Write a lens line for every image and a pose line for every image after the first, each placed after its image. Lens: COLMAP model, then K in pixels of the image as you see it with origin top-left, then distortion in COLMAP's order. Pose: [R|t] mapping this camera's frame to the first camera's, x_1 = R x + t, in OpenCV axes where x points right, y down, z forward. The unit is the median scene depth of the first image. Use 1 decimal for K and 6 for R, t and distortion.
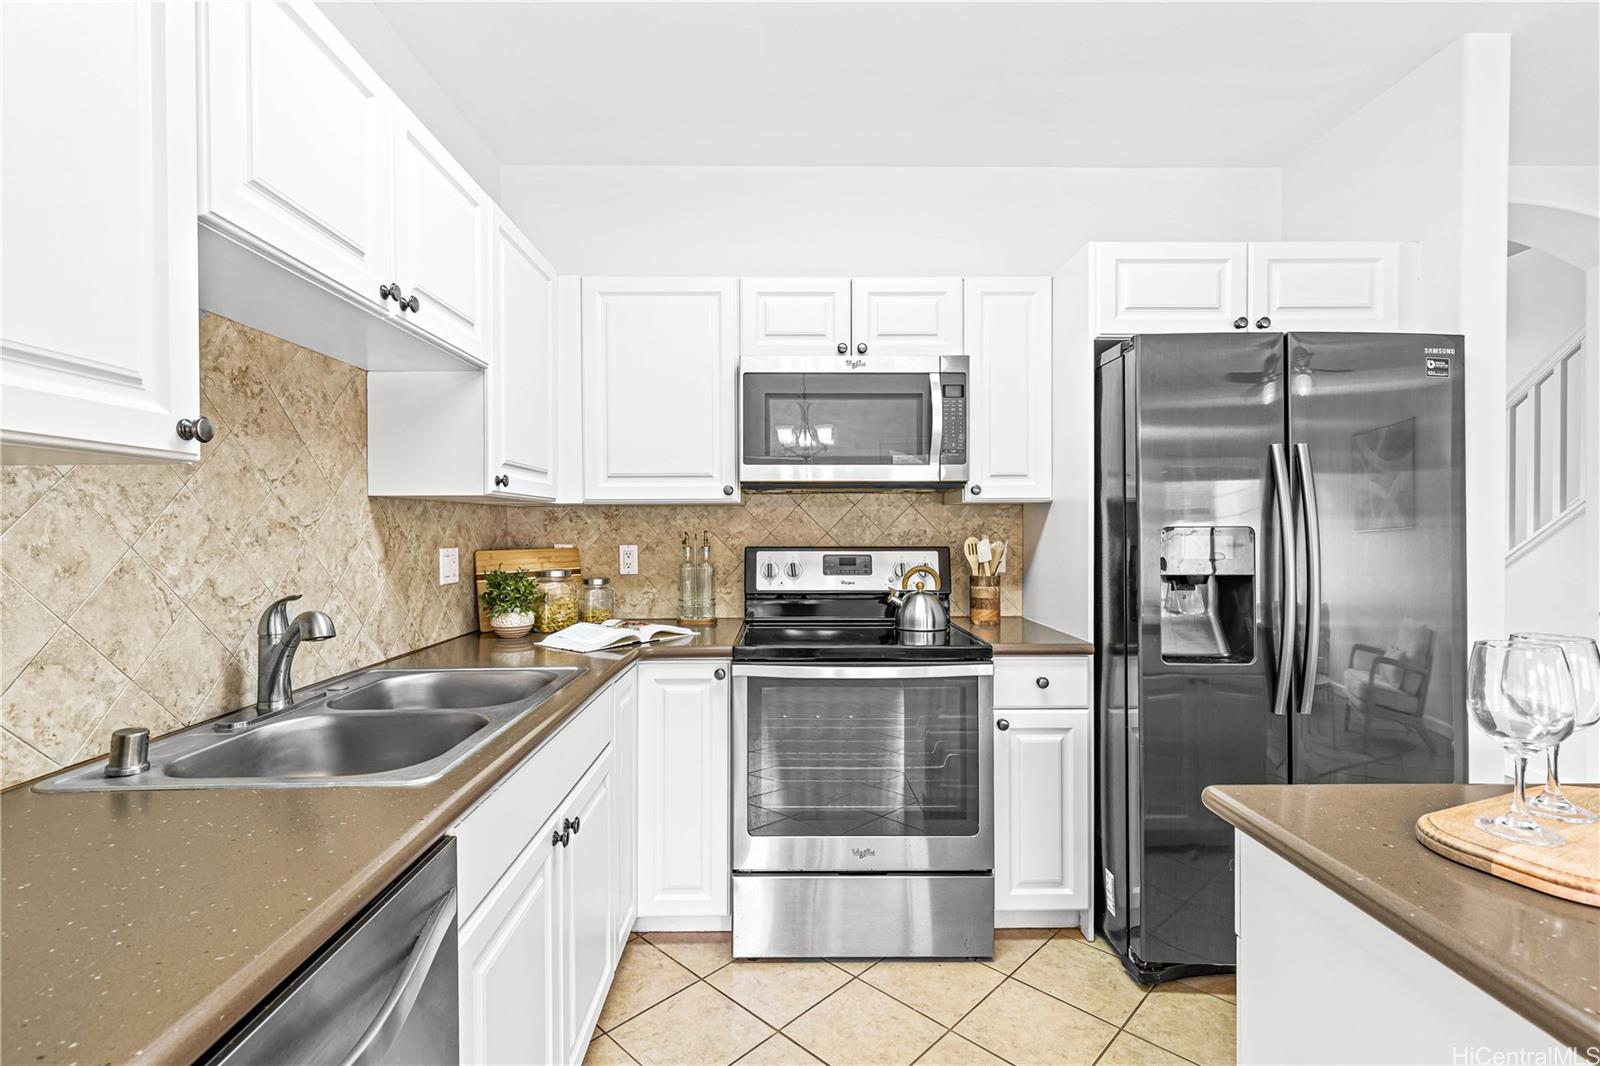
lens RADIAL K [[736.4, 0, 792.4], [0, 736.4, 526.5], [0, 0, 1]] dist [0.002421, 0.000043]
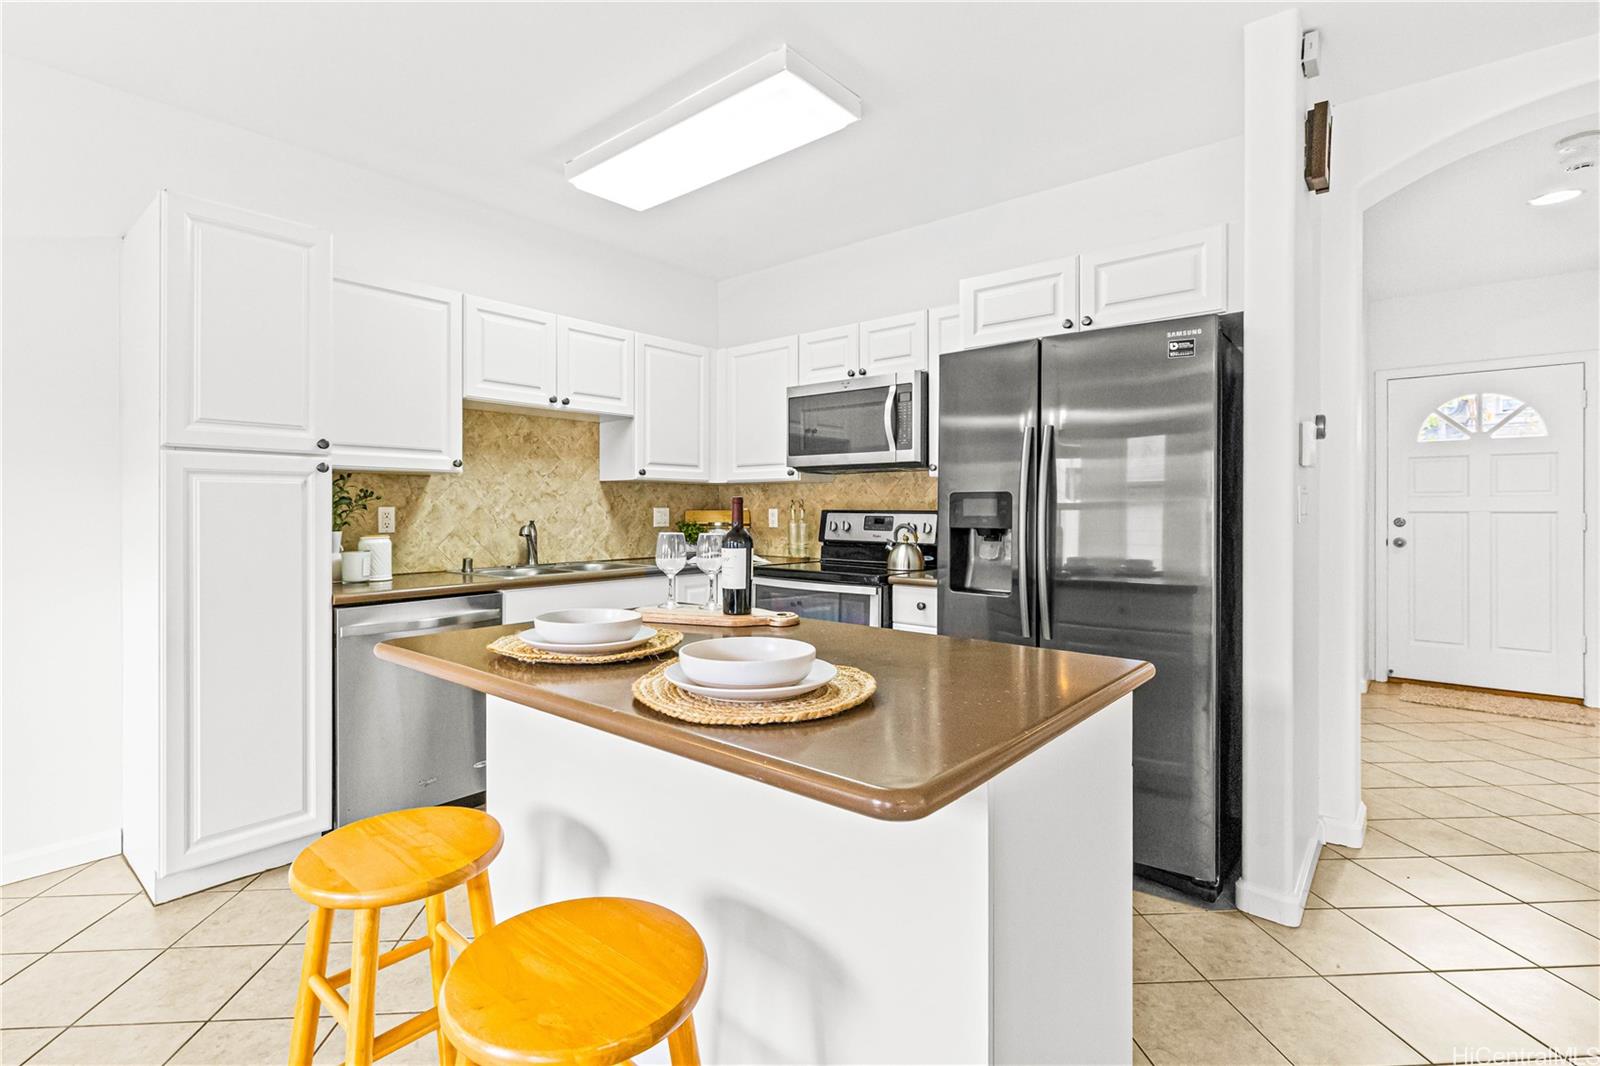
lens RADIAL K [[754.2, 0, 757.0], [0, 754.2, 509.7], [0, 0, 1]] dist [0.001276, 0.000211]
pose [[0.733978, 0.006512, -0.679142, 1.087100], [-0.003943, 0.999978, 0.005327, 0.024379], [0.679162, -0.001232, 0.733988, -0.257744]]
